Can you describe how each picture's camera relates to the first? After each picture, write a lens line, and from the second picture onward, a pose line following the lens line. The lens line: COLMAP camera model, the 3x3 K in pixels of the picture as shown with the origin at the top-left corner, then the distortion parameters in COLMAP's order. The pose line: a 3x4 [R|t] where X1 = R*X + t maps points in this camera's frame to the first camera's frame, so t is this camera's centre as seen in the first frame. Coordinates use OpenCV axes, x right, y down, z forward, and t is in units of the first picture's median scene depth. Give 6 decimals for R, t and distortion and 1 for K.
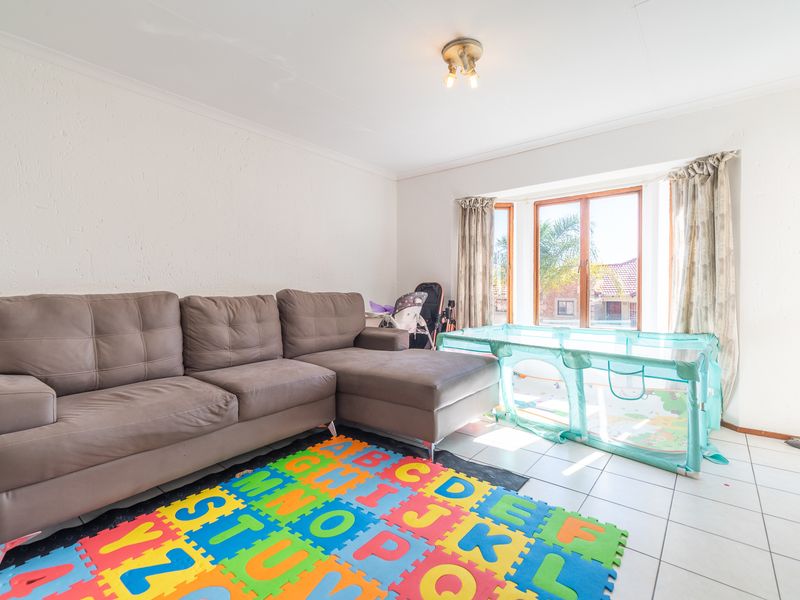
lens RADIAL K [[385.2, 0, 398.6], [0, 385.2, 294.3], [0, 0, 1]] dist [-0.000496, -0.000239]
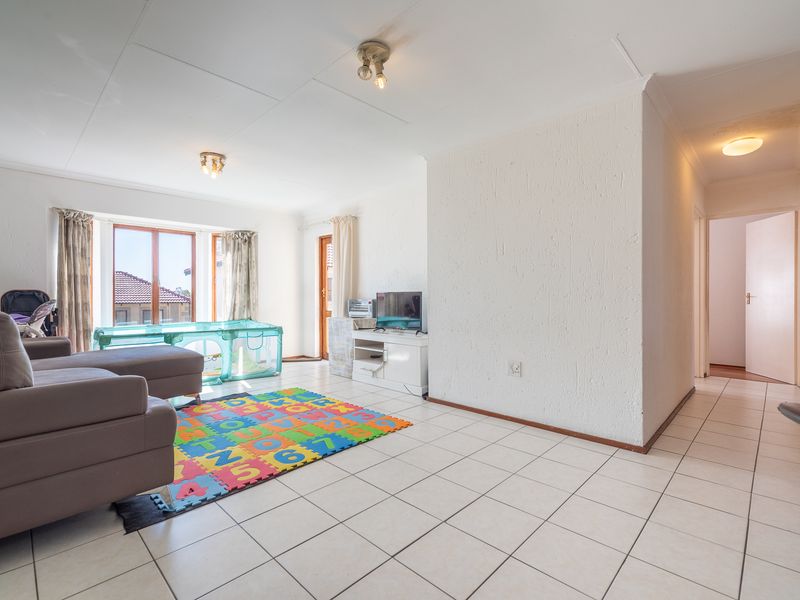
lens RADIAL K [[317.9, 0, 400.2], [0, 317.9, 298.8], [0, 0, 1]] dist [-0.001093, 0.000068]
pose [[0.111523, -0.005511, 0.993747, -0.926598], [0.016155, 0.999863, 0.003731, 0.004965], [-0.993630, 0.015638, 0.111597, 0.021934]]
